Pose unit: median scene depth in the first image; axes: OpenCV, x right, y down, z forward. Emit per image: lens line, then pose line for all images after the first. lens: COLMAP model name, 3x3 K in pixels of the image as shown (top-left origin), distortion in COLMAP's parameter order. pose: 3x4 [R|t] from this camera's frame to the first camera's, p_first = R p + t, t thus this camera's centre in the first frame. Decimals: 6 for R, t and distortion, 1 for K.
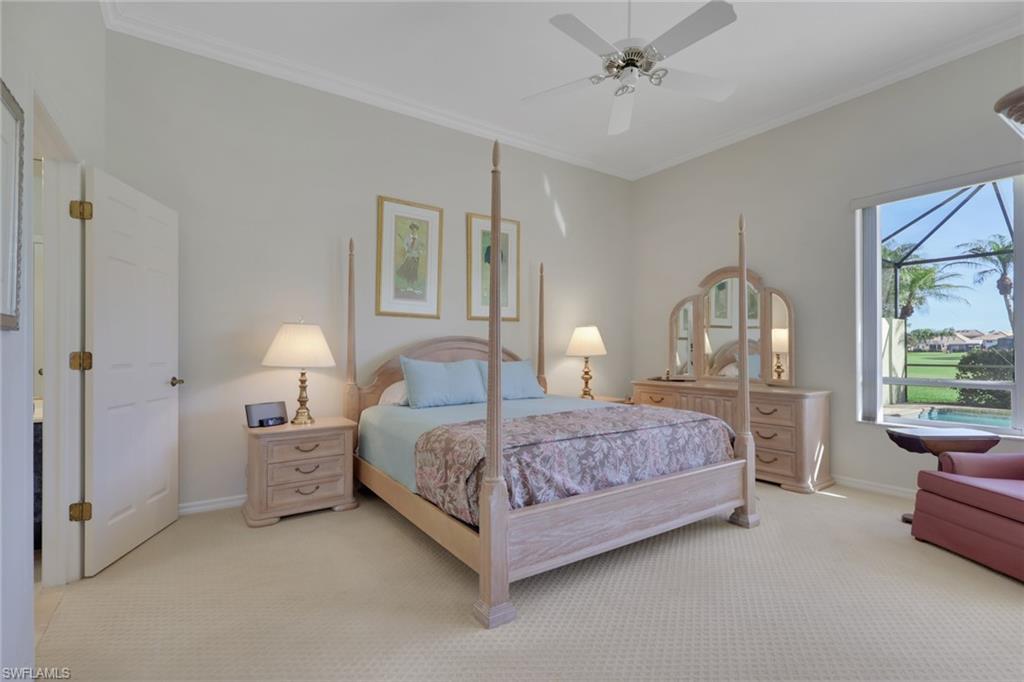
lens RADIAL K [[474.5, 0, 513.2], [0, 474.5, 346.7], [0, 0, 1]] dist [-0.000716, -0.000106]
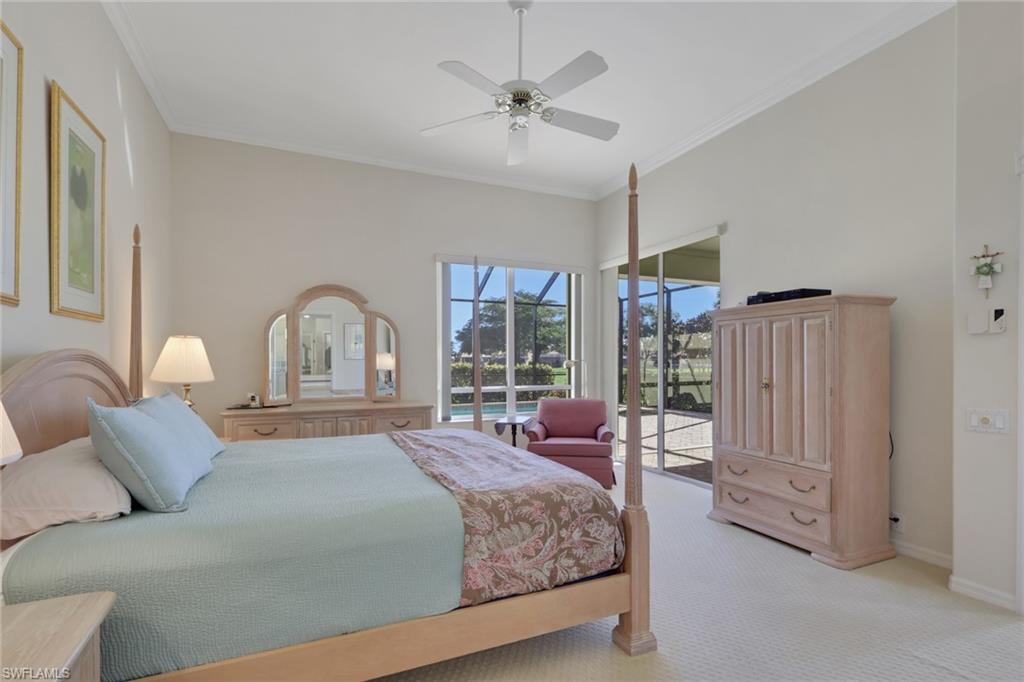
lens RADIAL K [[482.1, 0, 512.1], [0, 482.1, 360.0], [0, 0, 1]] dist [0.000363, -0.000072]
pose [[0.177397, 0.004023, 0.984131, -0.566639], [-0.002626, 0.999990, -0.003614, -0.013242], [-0.984136, -0.001944, 0.177406, 0.559900]]
